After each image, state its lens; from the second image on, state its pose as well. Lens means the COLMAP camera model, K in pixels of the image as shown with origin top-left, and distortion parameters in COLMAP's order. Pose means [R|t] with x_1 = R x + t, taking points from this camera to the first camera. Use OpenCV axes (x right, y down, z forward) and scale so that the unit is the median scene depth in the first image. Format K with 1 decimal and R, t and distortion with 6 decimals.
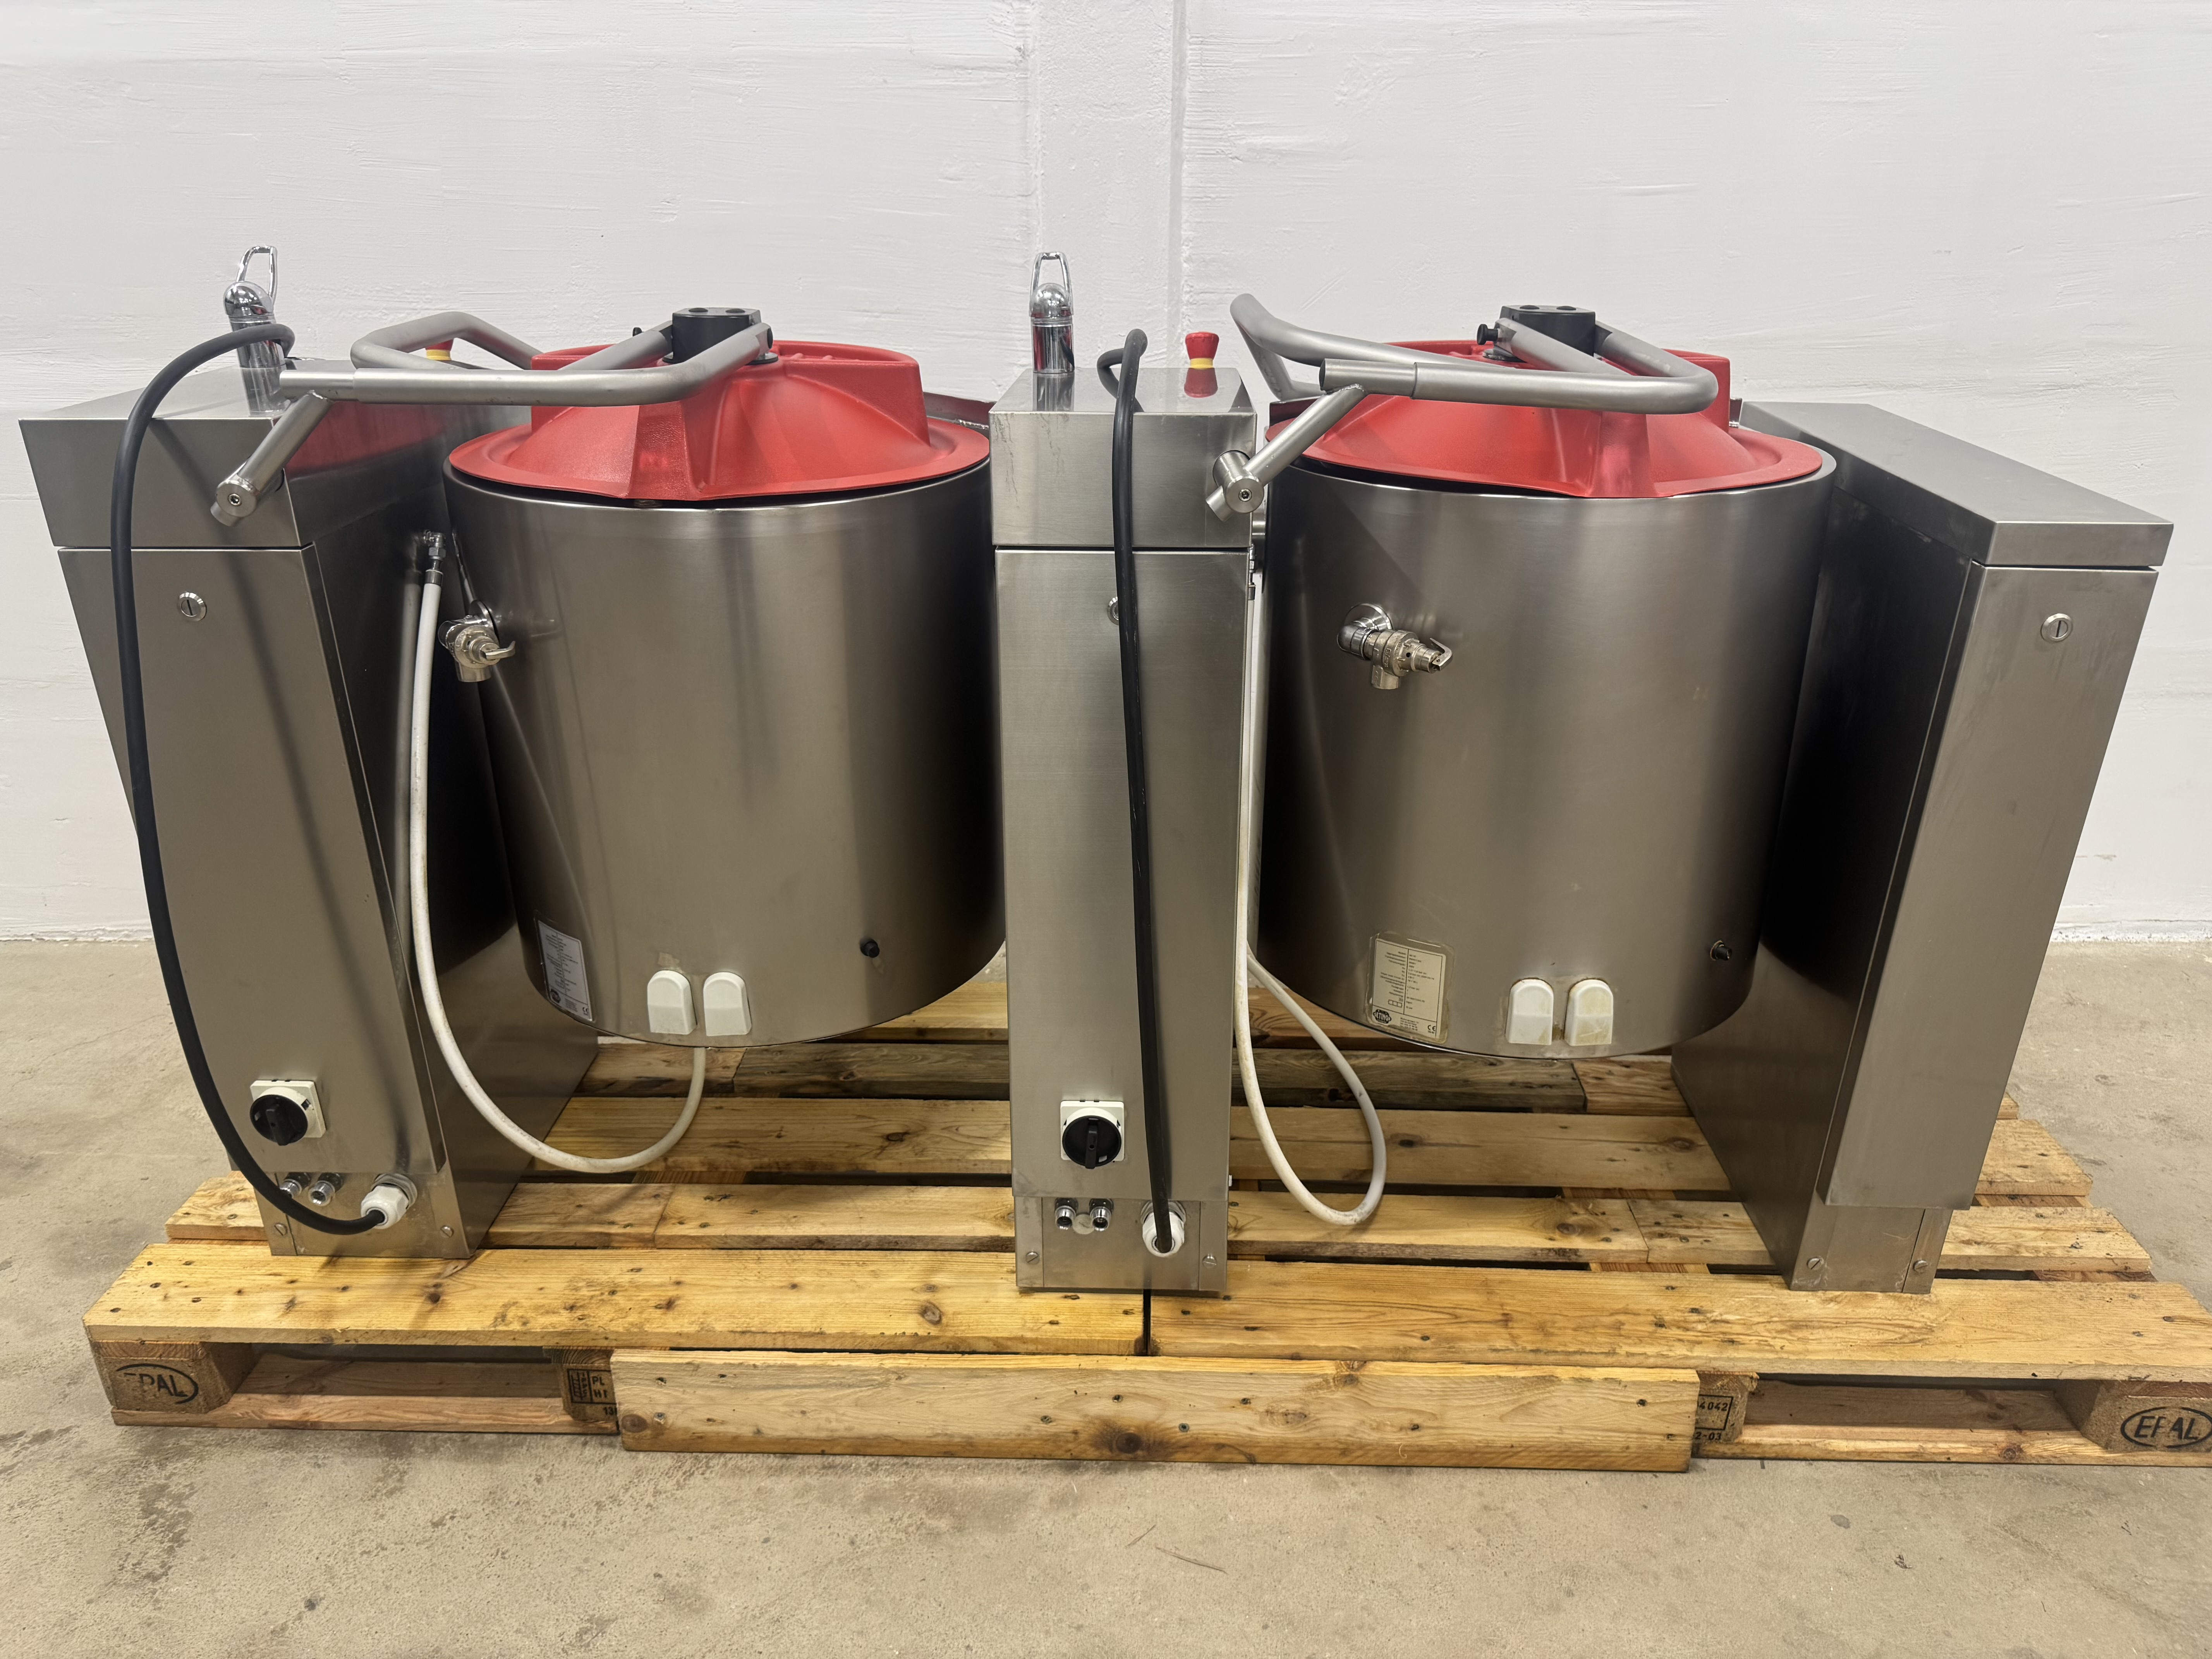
lens RADIAL K [[1565.9, 0, 1104.7], [0, 1565.9, 848.4], [0, 0, 1]] dist [0.018251, -0.023042]
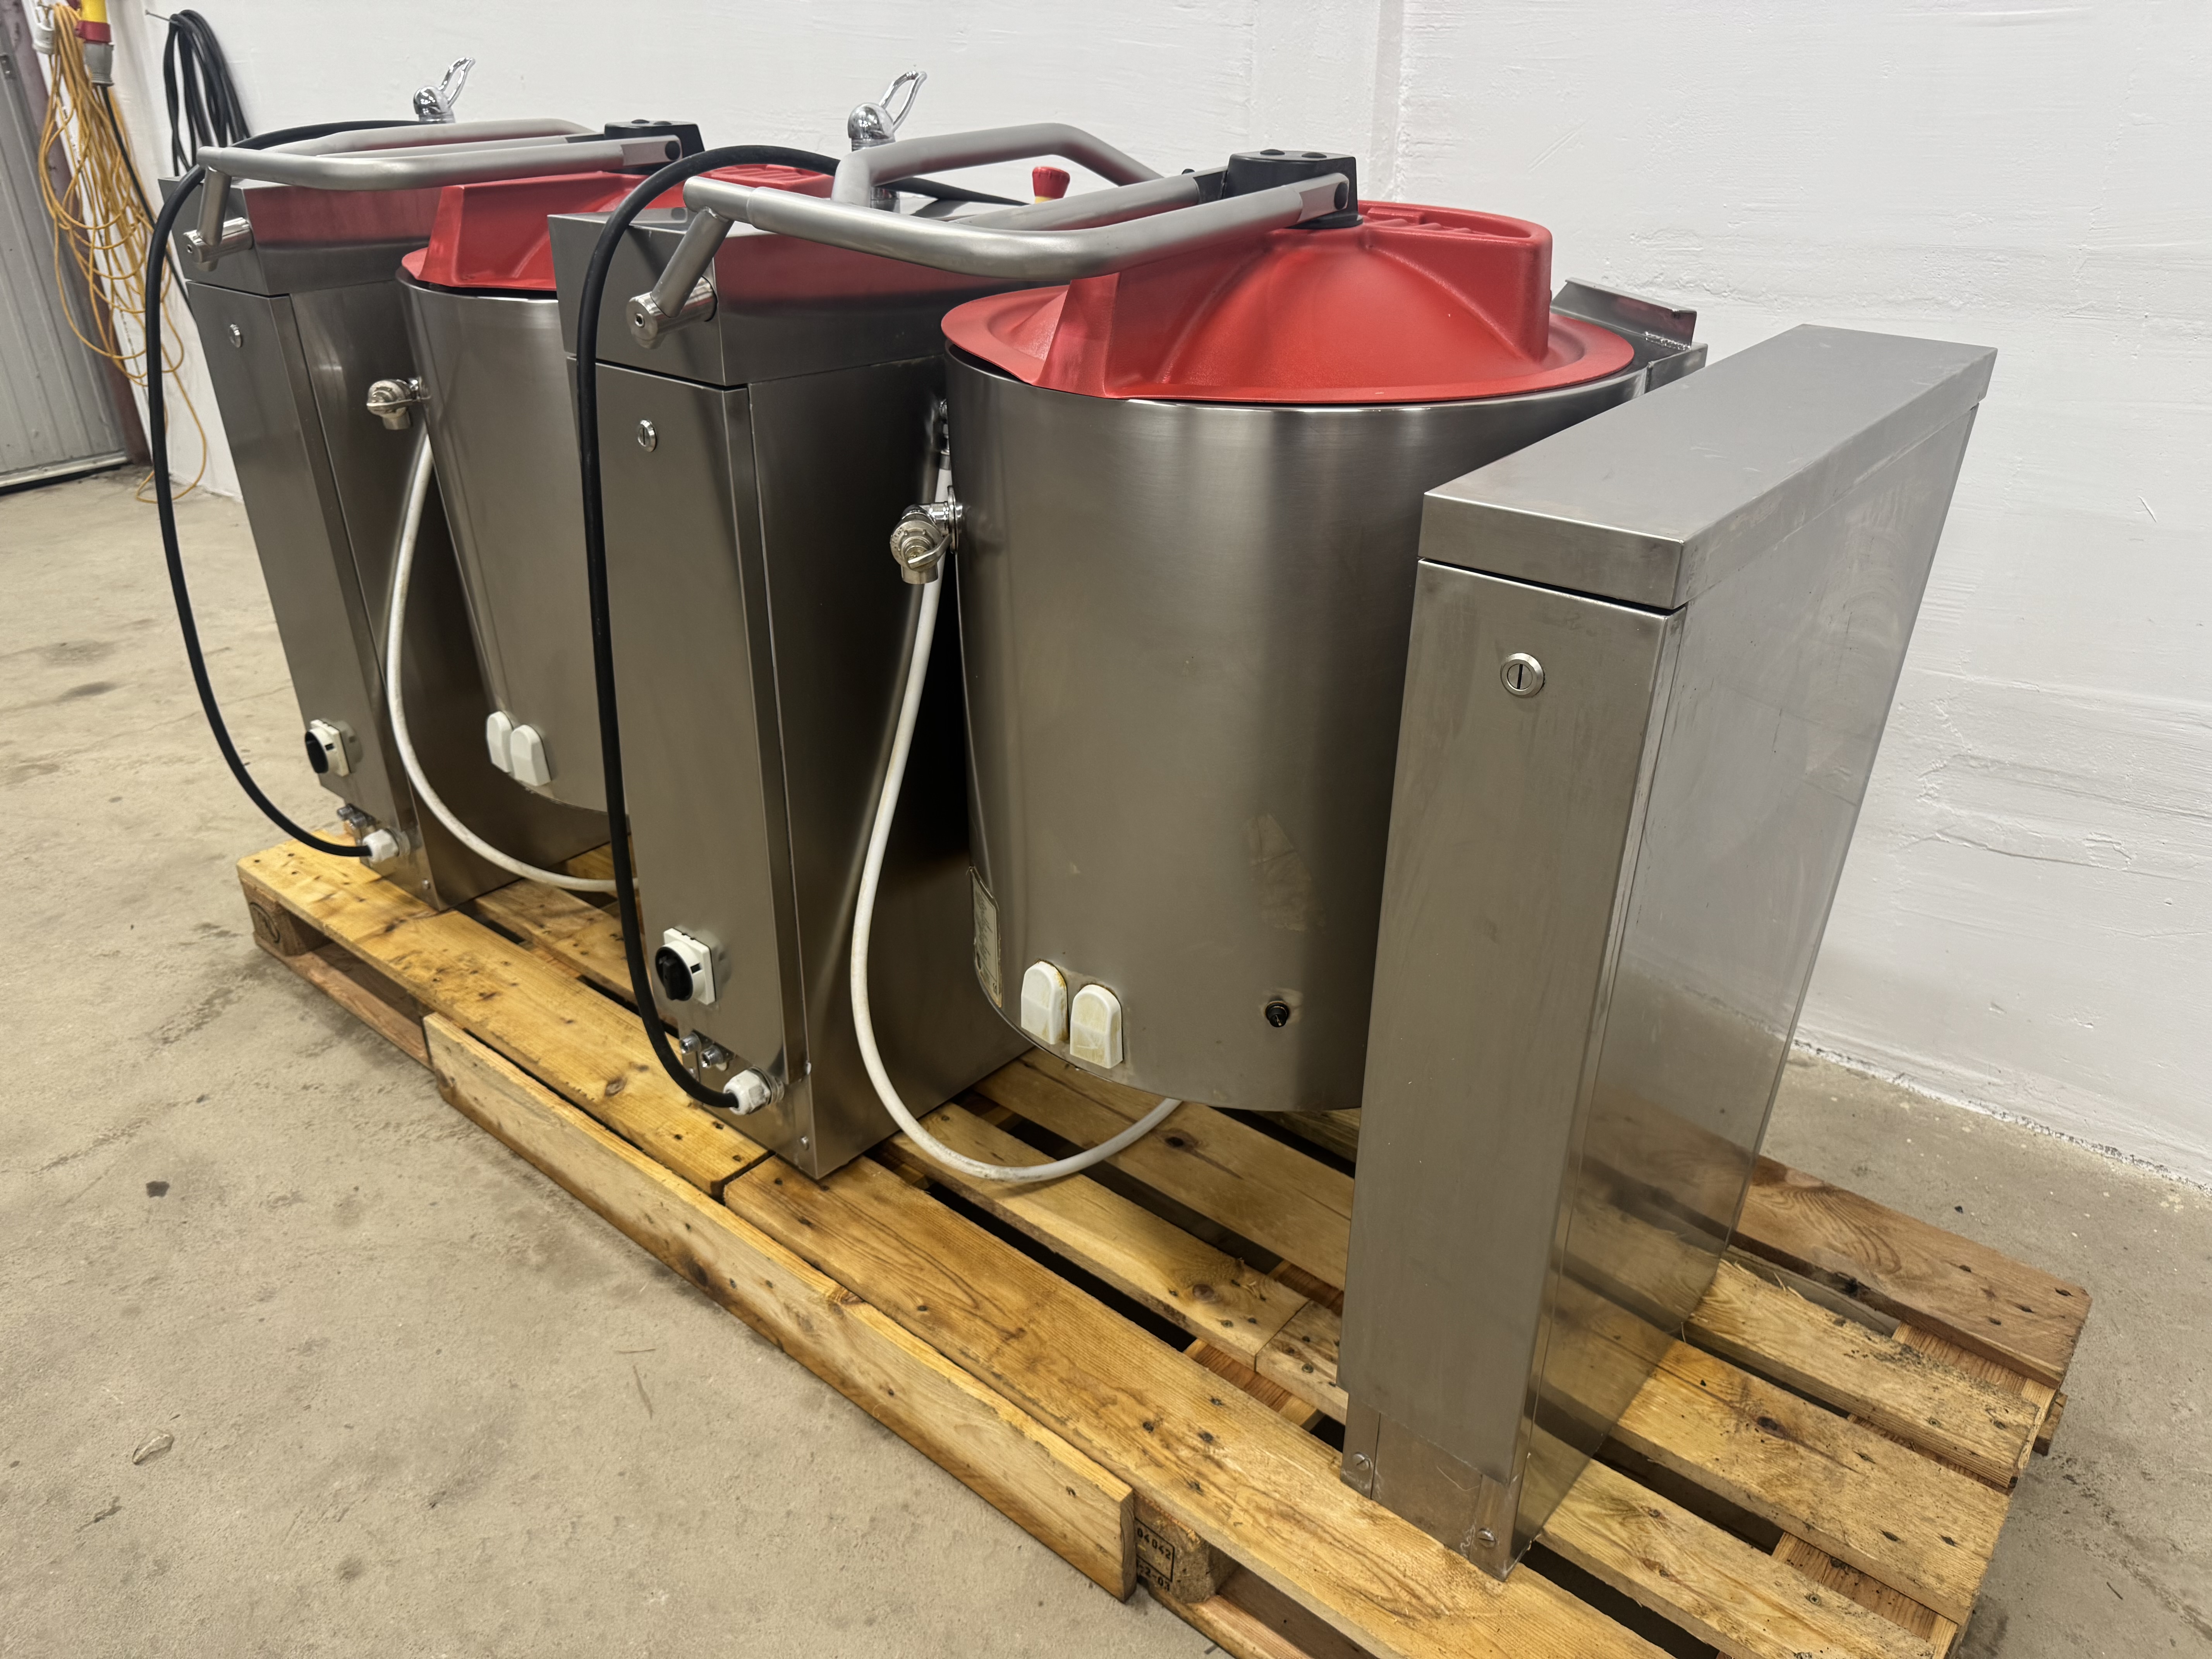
lens RADIAL K [[1565.9, 0, 1104.7], [0, 1565.9, 848.4], [0, 0, 1]] dist [0.018251, -0.023042]
pose [[0.782382, 0.289254, -0.551552, 0.701929], [-0.250387, 0.956968, 0.146692, -0.101695], [0.570249, 0.023333, 0.821140, 0.304472]]
